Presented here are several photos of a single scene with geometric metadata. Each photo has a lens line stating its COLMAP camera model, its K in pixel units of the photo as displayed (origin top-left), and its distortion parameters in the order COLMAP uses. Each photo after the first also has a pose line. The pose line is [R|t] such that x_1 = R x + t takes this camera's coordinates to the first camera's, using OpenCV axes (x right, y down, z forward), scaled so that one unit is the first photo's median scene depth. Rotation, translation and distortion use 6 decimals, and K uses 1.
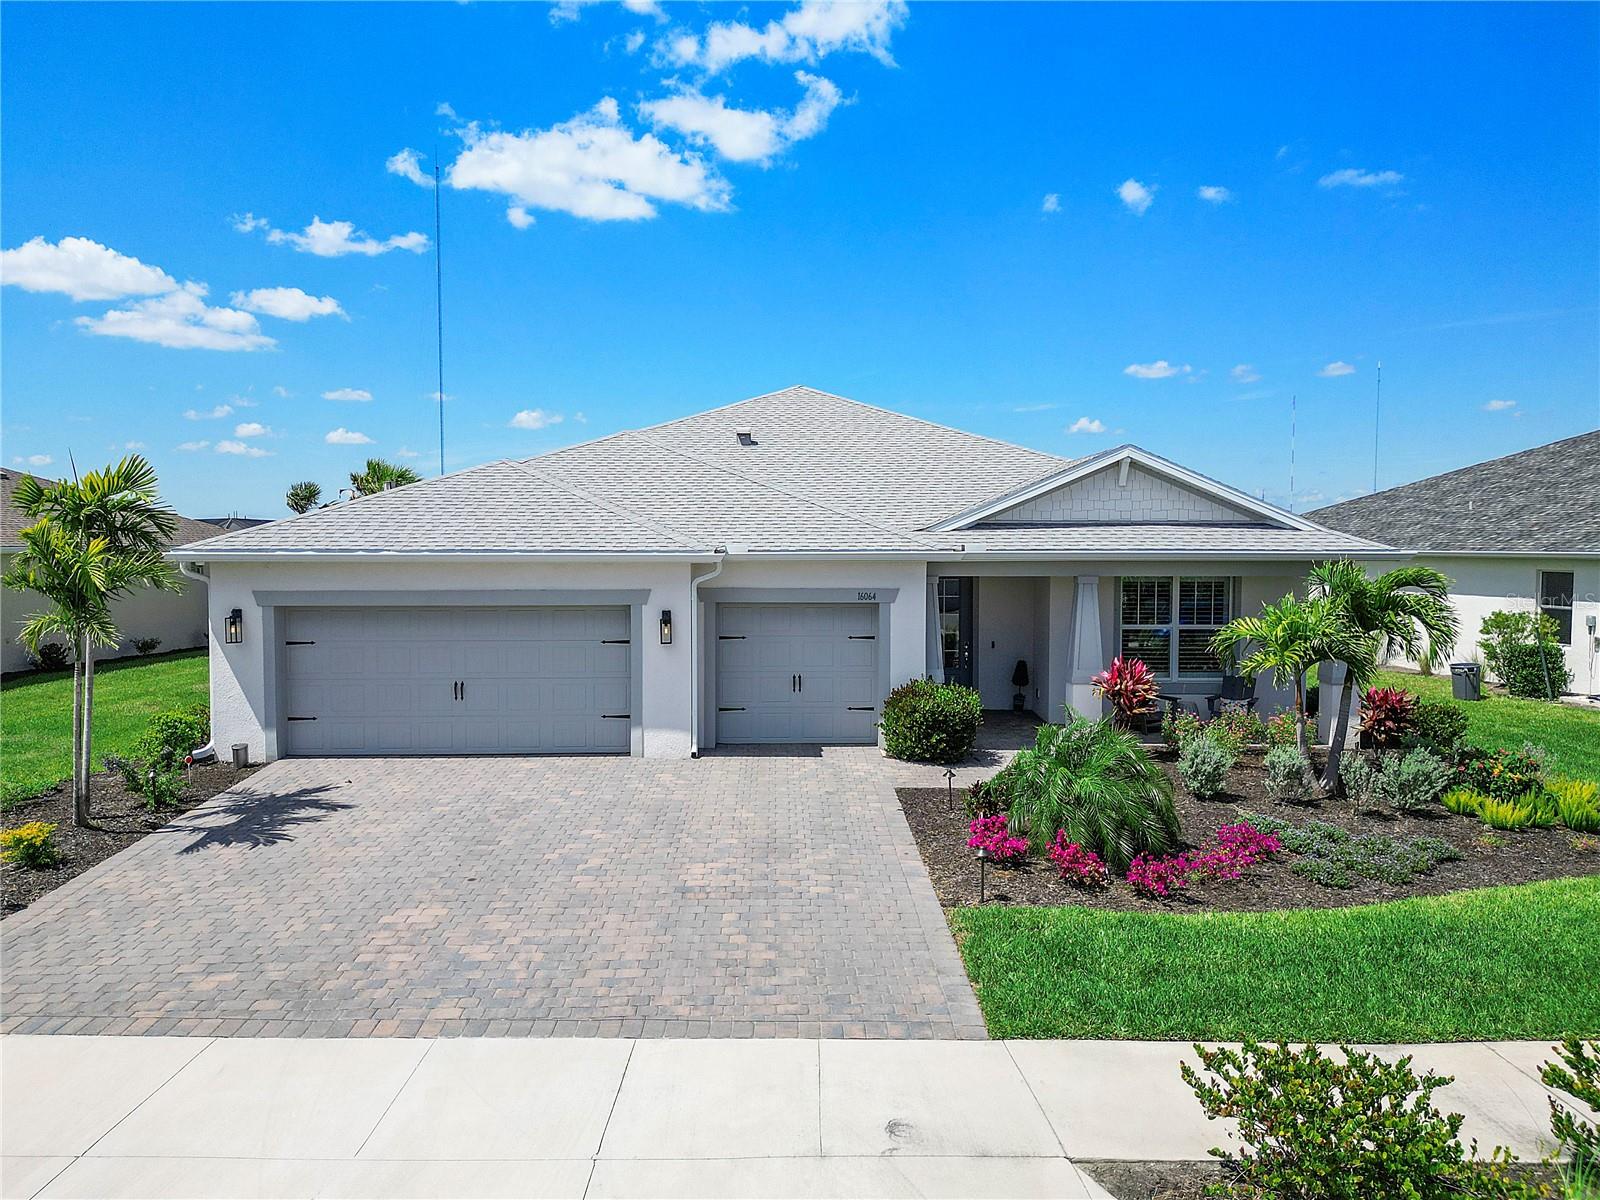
lens RADIAL K [[1103.7, 0, 797.6], [0, 1103.7, 604.7], [0, 0, 1]] dist [0.055350, -0.044481]
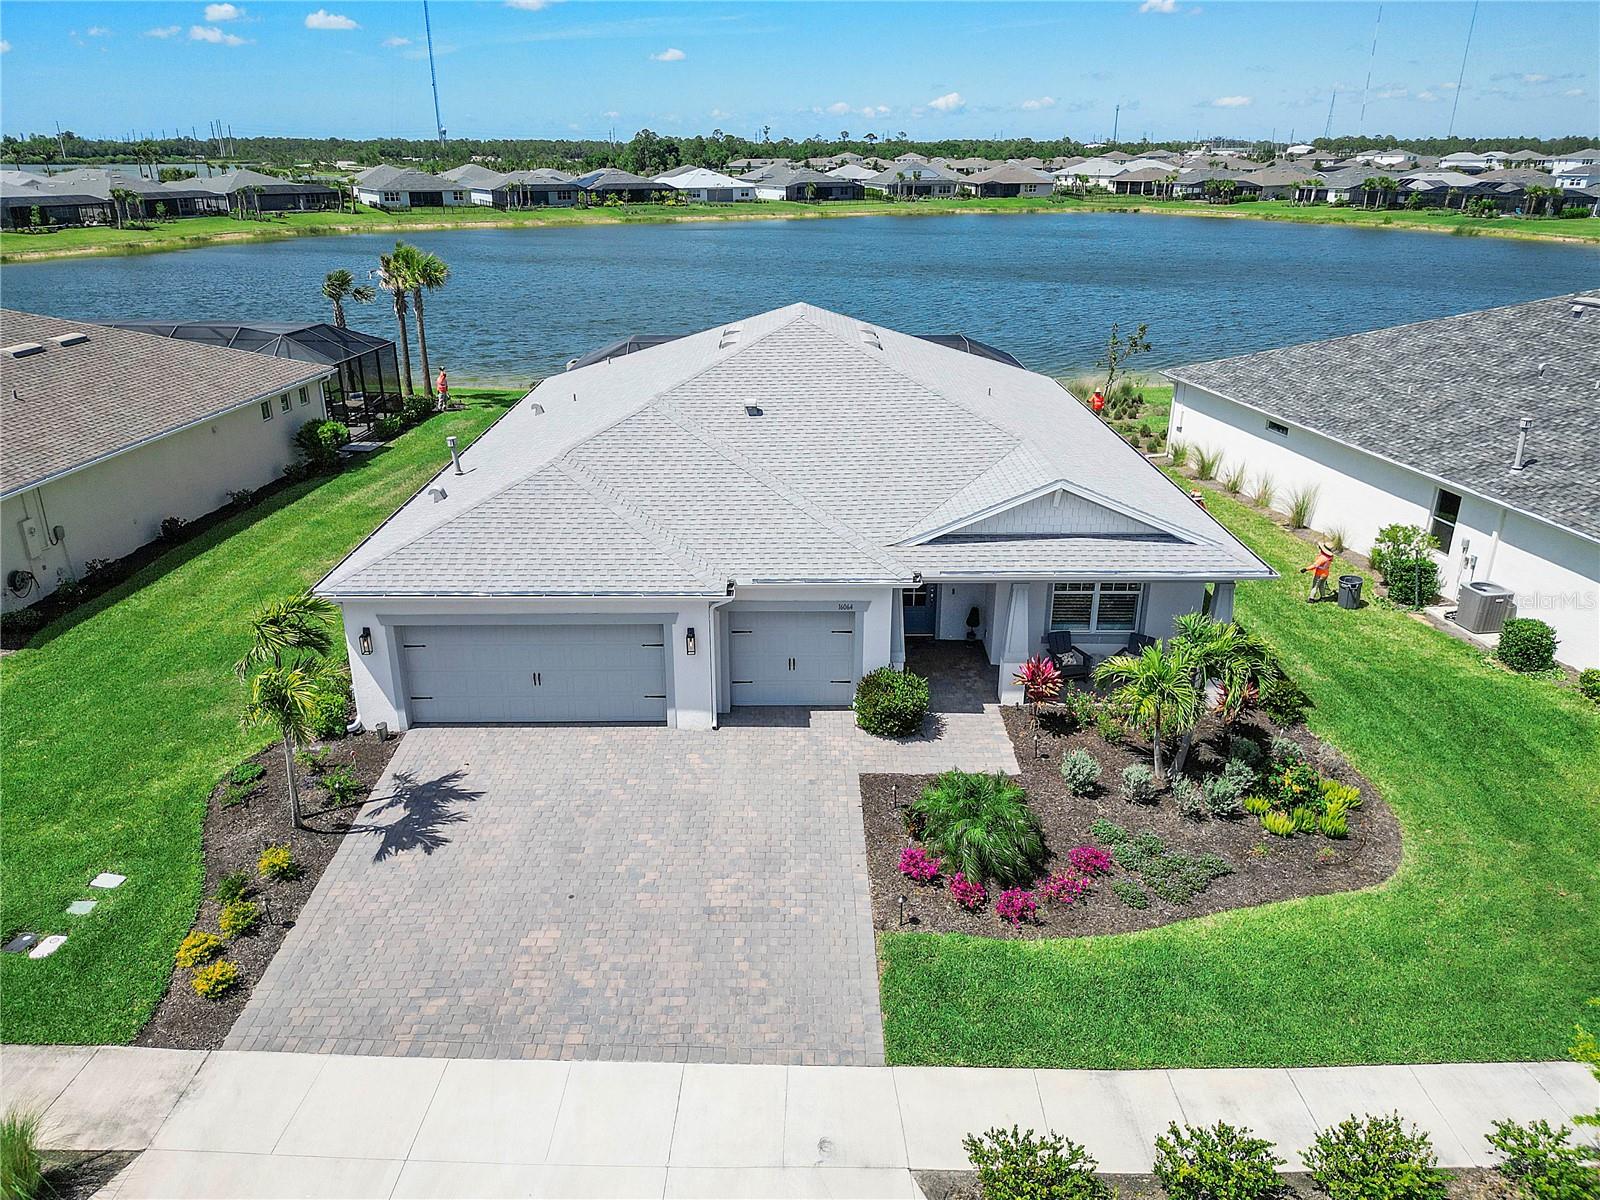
lens RADIAL K [[1103.7, 0, 798.3], [0, 1103.7, 588.6], [0, 0, 1]] dist [0.055350, -0.044481]
pose [[0.999808, 0.004412, -0.019069, 0.045199], [0.001773, 0.949845, 0.312716, -0.601947], [0.019492, -0.312690, 0.949655, -0.300174]]
